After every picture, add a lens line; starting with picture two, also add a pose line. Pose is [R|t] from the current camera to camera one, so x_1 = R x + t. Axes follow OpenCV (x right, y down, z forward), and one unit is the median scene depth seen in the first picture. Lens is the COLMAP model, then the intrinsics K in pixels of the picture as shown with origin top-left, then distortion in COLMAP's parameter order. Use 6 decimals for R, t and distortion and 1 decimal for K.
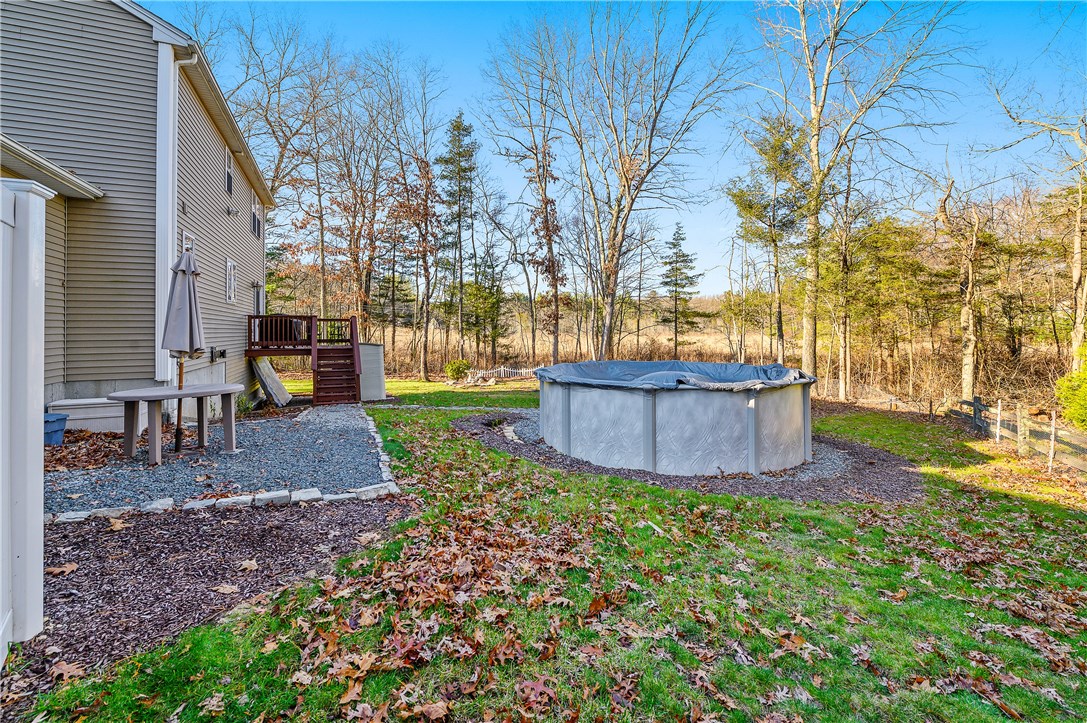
lens RADIAL K [[466.1, 0, 535.1], [0, 466.1, 327.7], [0, 0, 1]] dist [0.000080, -0.000006]
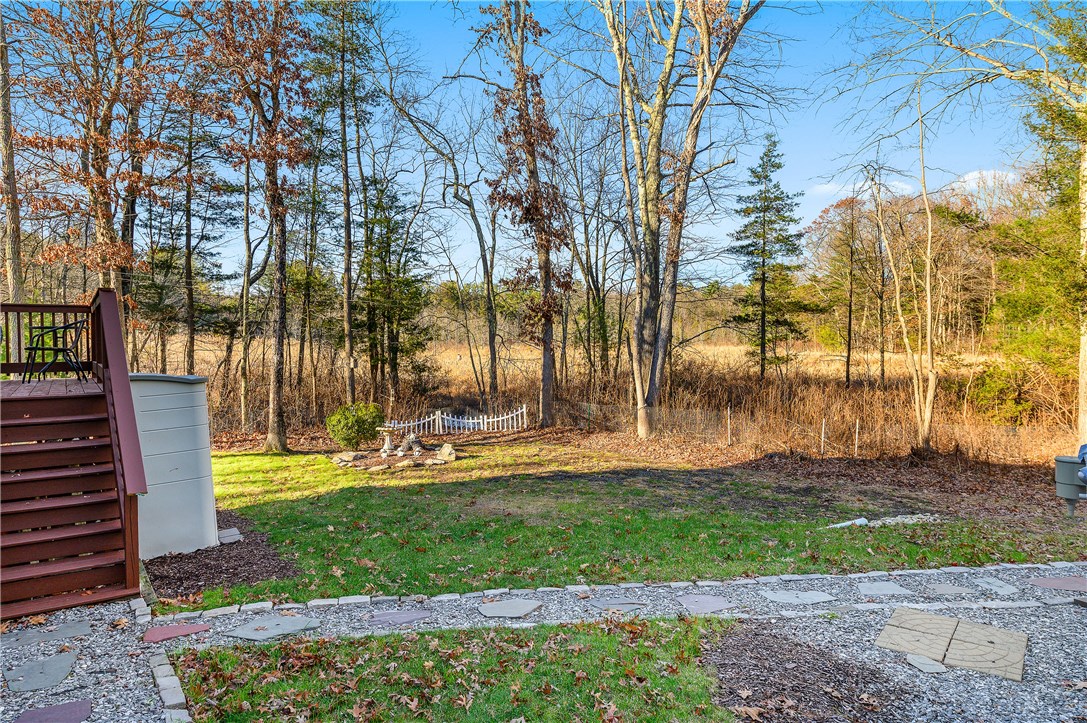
lens RADIAL K [[695.5, 0, 541.9], [0, 695.5, 354.4], [0, 0, 1]] dist [-0.010797, -0.002781]
pose [[0.979218, -0.007720, 0.202665, -0.109348], [0.003028, 0.999720, 0.023454, 0.006204], [-0.202790, -0.022353, 0.978967, 0.270138]]
